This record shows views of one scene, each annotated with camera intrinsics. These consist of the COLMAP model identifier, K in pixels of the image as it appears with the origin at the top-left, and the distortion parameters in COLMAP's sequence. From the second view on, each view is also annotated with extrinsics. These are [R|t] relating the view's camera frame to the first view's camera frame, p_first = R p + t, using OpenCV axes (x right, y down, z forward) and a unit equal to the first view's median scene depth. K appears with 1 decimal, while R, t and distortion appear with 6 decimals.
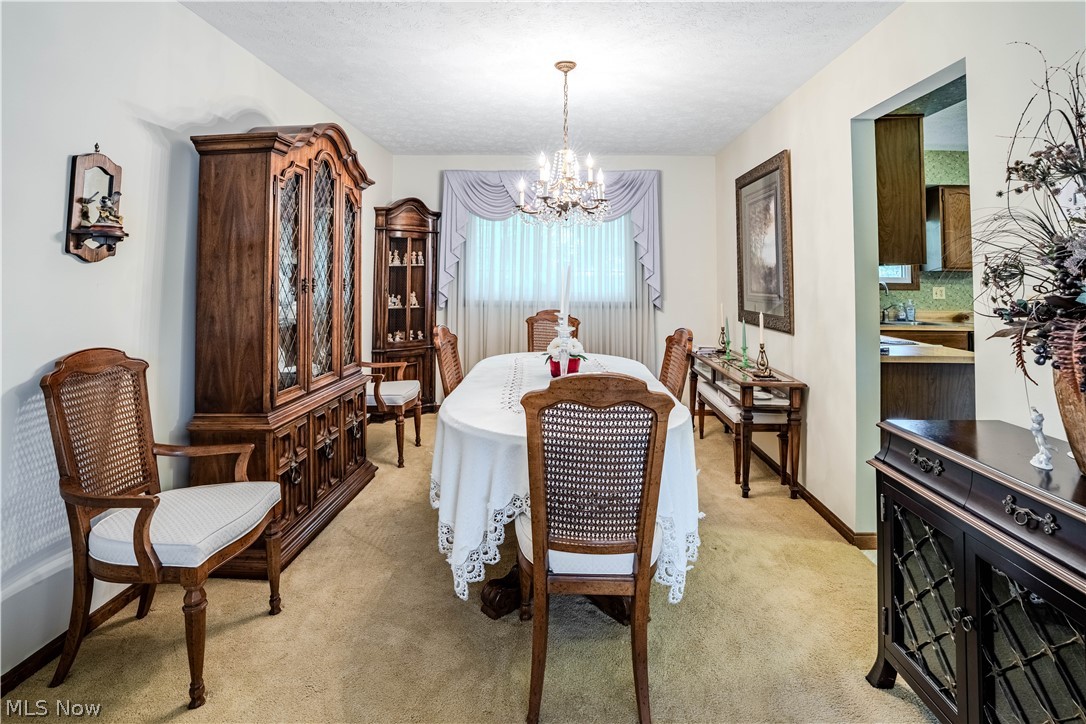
lens RADIAL K [[548.4, 0, 548.0], [0, 548.4, 245.0], [0, 0, 1]] dist [-0.026697, 0.000064]
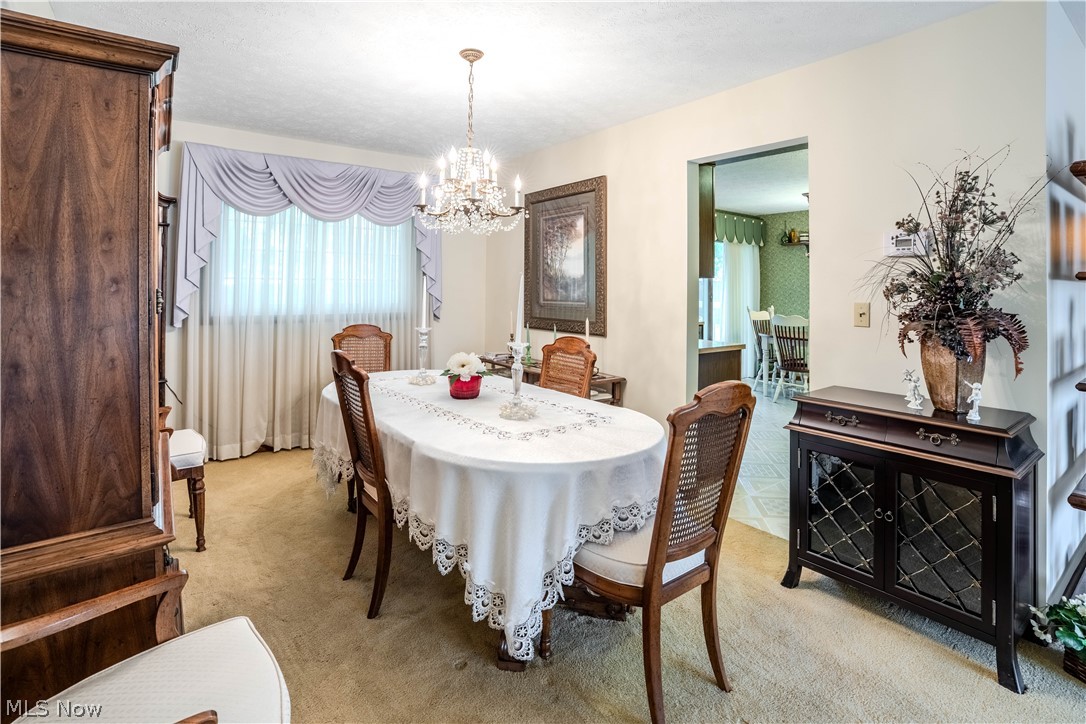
lens RADIAL K [[538.2, 0, 543.8], [0, 538.2, 274.4], [0, 0, 1]] dist [-0.041169, 0.019020]
pose [[0.775466, 0.014380, 0.631225, -0.539550], [-0.038999, 0.998923, 0.025155, 0.011689], [-0.630183, -0.044124, 0.775192, 0.281833]]
